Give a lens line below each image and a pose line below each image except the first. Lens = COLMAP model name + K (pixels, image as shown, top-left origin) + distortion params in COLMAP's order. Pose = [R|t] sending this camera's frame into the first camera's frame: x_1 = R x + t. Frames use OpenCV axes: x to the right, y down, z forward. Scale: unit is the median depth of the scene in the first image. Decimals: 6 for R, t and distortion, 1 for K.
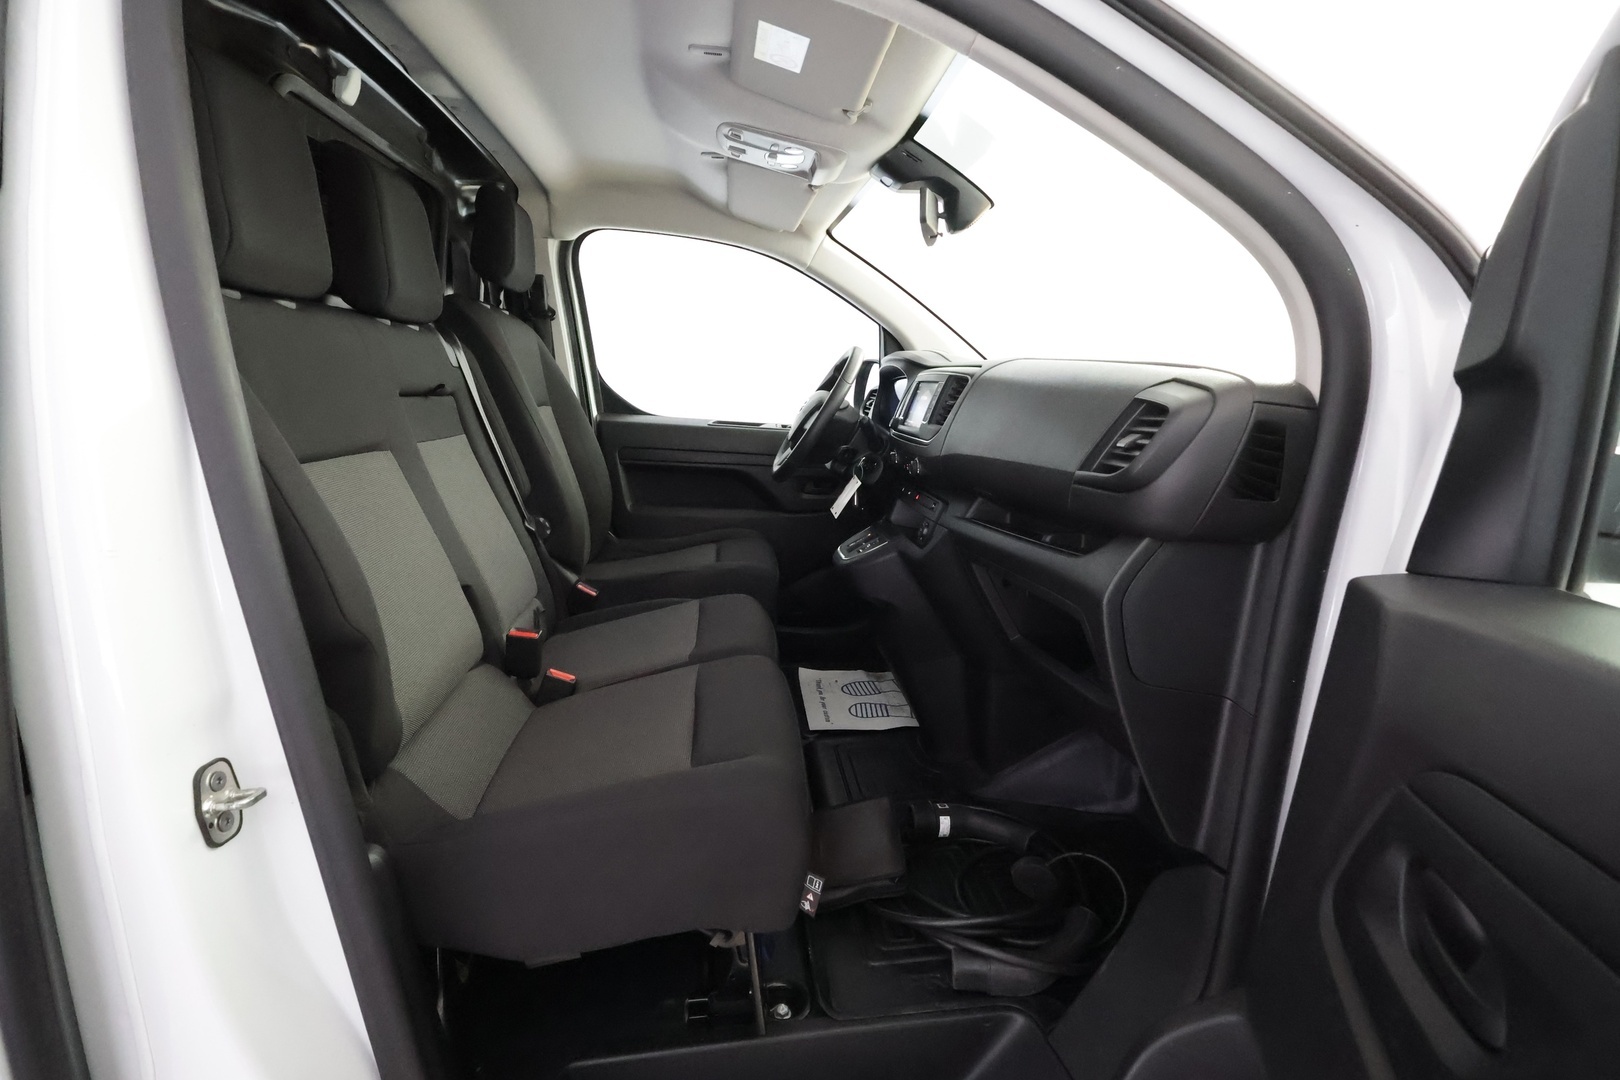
lens RADIAL K [[744.8, 0, 810.0], [0, 744.8, 540.0], [0, 0, 1]] dist [-0.000856, 0.000501]
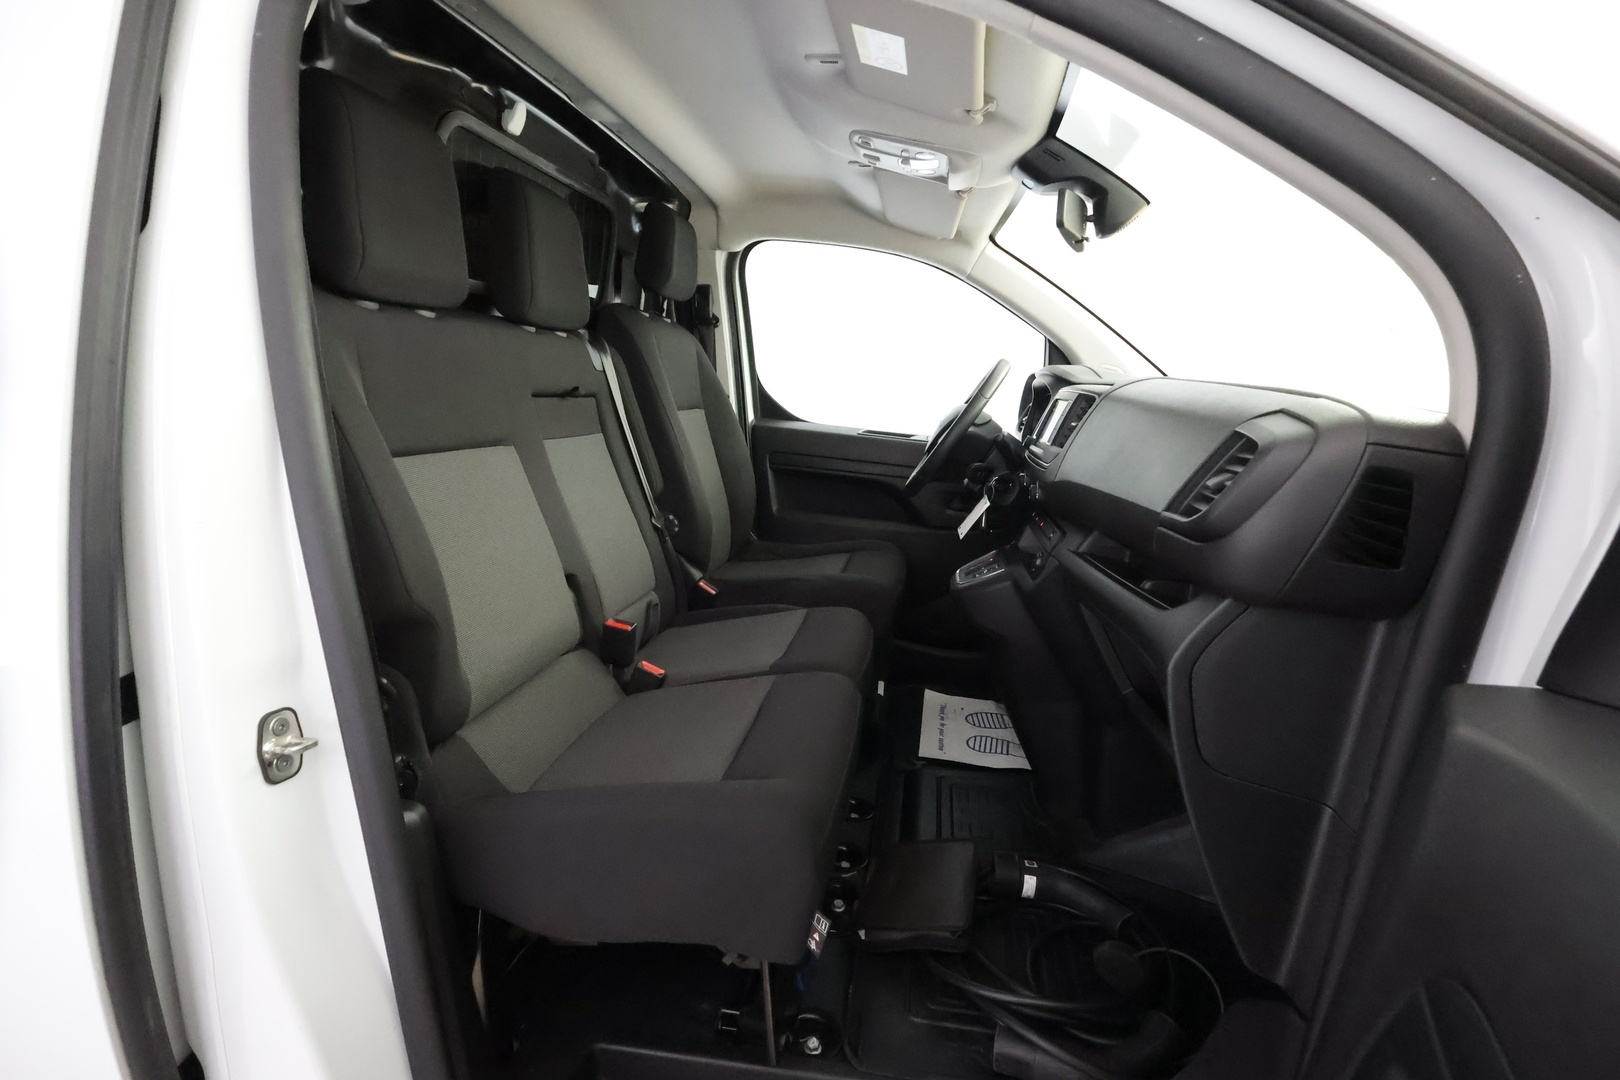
lens RADIAL K [[744.8, 0, 810.0], [0, 744.8, 540.0], [0, 0, 1]] dist [-0.000856, 0.000501]
pose [[0.962141, 0.083328, -0.259503, 0.131851], [-0.085582, 0.996328, 0.002622, -0.018851], [0.258769, 0.019686, 0.965739, 0.044723]]
